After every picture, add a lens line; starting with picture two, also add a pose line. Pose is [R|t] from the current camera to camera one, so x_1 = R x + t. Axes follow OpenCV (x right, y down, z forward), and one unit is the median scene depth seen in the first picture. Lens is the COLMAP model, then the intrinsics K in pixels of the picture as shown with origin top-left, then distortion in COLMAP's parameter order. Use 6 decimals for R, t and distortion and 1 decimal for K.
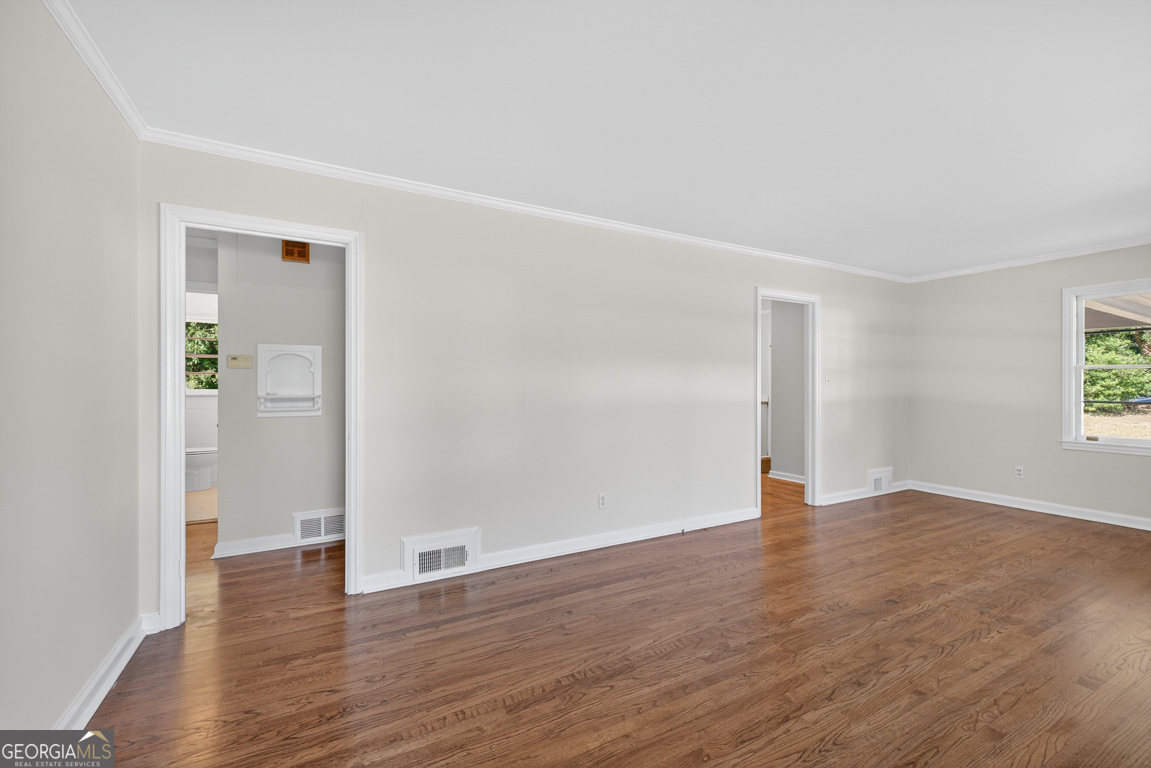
lens RADIAL K [[484.8, 0, 572.2], [0, 484.8, 382.5], [0, 0, 1]] dist [0.005260, -0.000950]
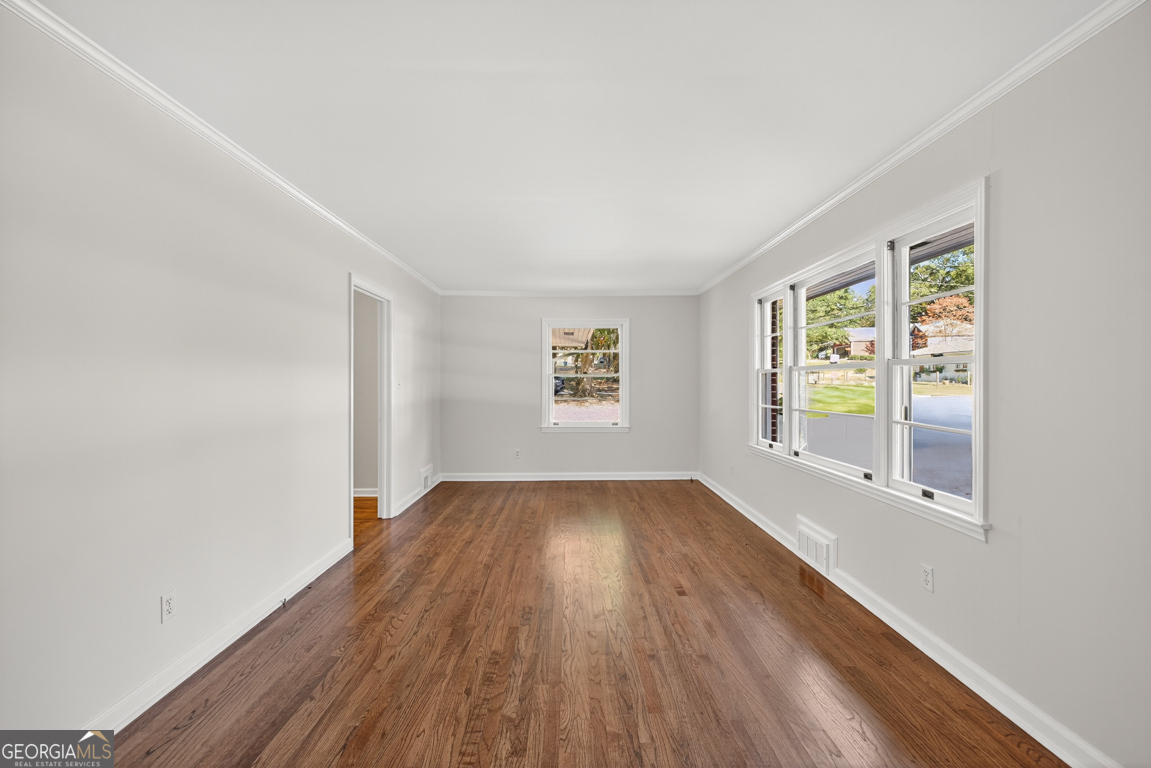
lens RADIAL K [[484.8, 0, 579.7], [0, 484.8, 385.8], [0, 0, 1]] dist [0.005260, -0.000950]
pose [[0.459687, -0.008431, 0.888041, -0.243218], [-0.003451, 0.999930, 0.011280, -0.019497], [-0.888074, -0.008250, 0.459626, 0.368689]]
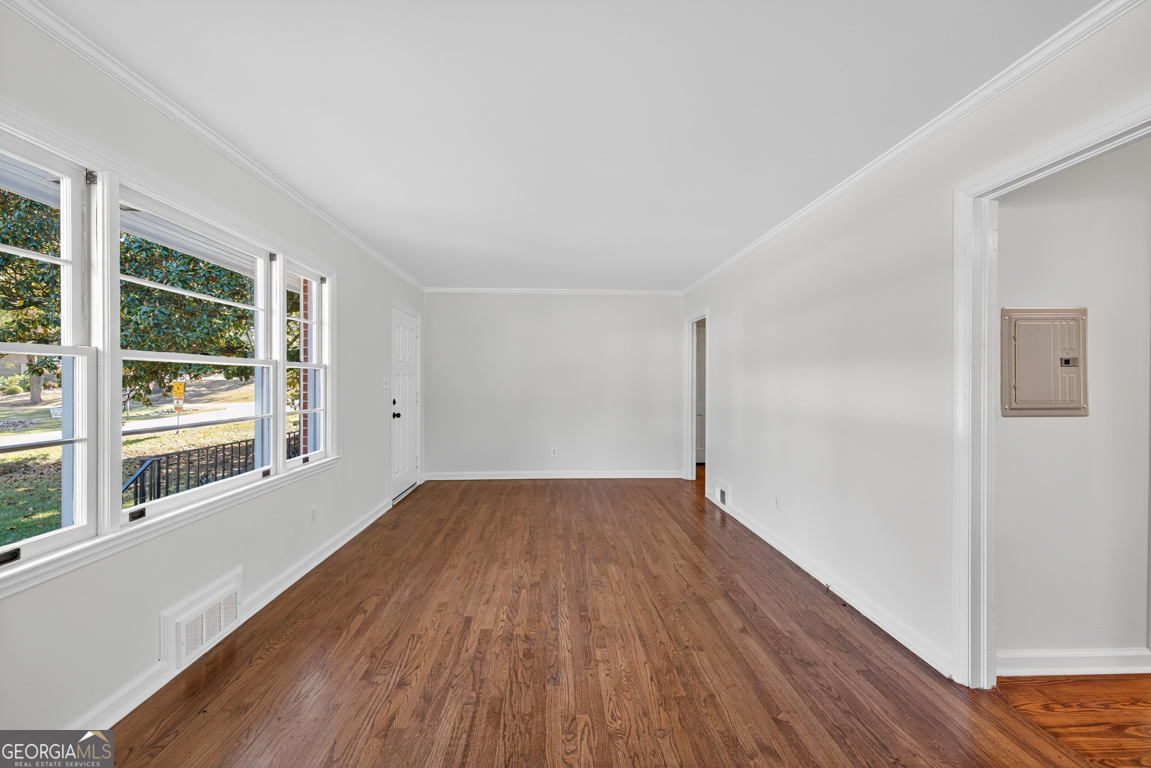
lens RADIAL K [[484.8, 0, 573.6], [0, 484.8, 381.1], [0, 0, 1]] dist [0.005260, -0.000950]
pose [[-0.440002, 0.001781, -0.897995, 1.321880], [0.004950, 0.999988, -0.000443, -0.014967], [0.897983, -0.004640, -0.440006, 1.203795]]
